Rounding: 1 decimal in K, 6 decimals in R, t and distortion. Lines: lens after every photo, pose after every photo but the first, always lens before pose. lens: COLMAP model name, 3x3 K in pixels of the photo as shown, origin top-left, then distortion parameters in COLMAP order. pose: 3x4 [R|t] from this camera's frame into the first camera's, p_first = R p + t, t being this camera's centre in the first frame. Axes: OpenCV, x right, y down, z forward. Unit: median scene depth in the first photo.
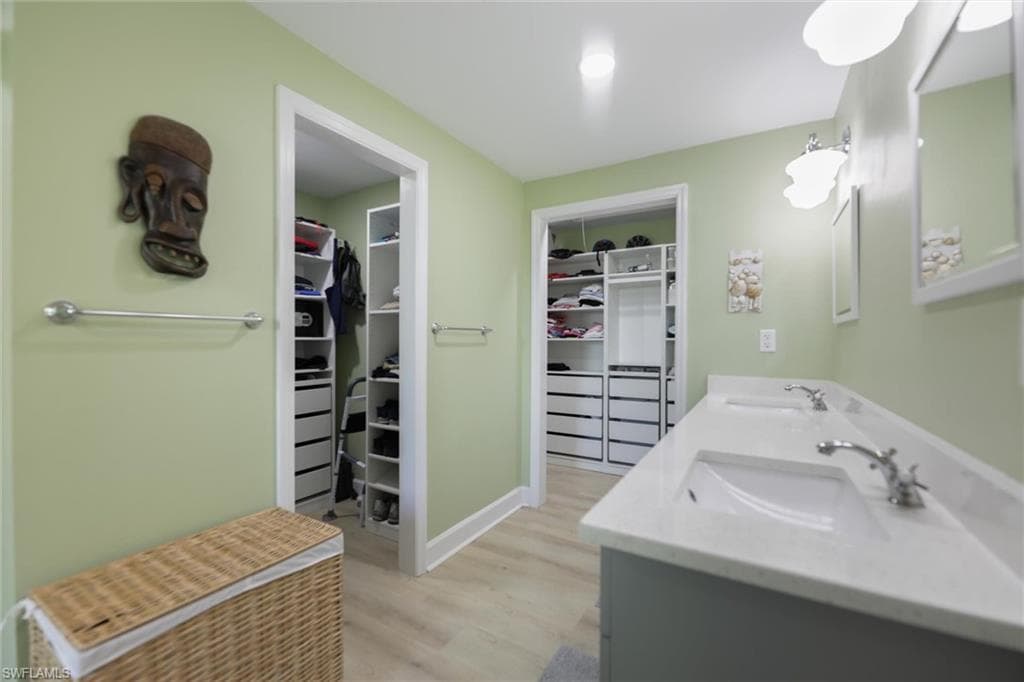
lens RADIAL K [[426.8, 0, 515.6], [0, 426.8, 342.2], [0, 0, 1]] dist [-0.001573, -0.000307]
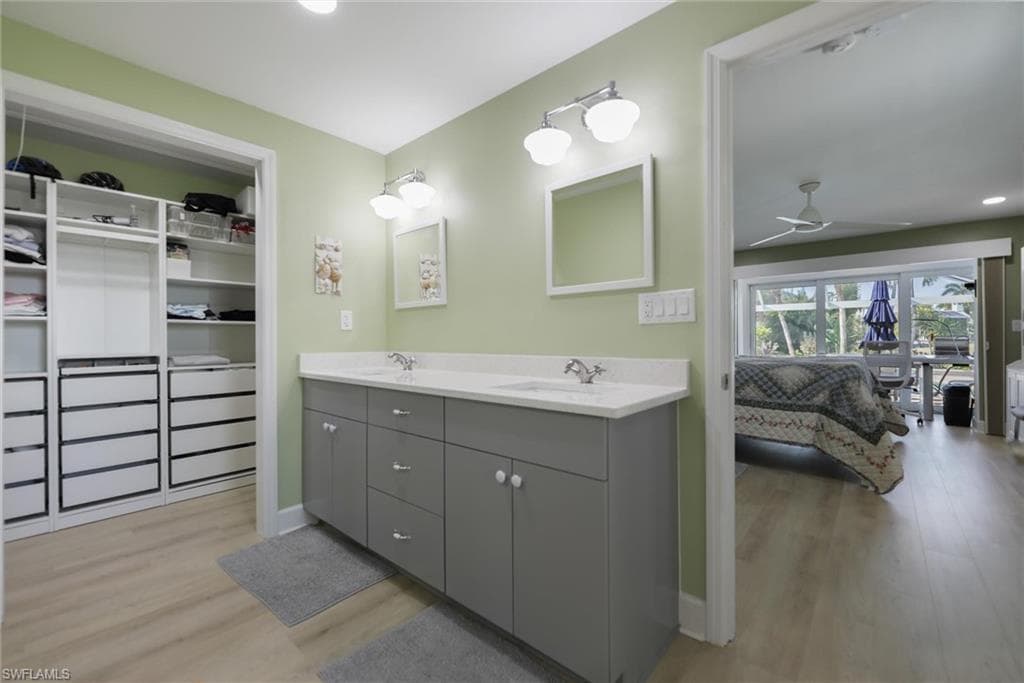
lens RADIAL K [[426.8, 0, 509.4], [0, 426.8, 342.5], [0, 0, 1]] dist [-0.001573, -0.000307]
pose [[0.155464, -0.013766, 0.987746, -0.328246], [0.014057, 0.999832, 0.011722, 0.032903], [-0.987741, 0.012062, 0.155632, 0.254716]]
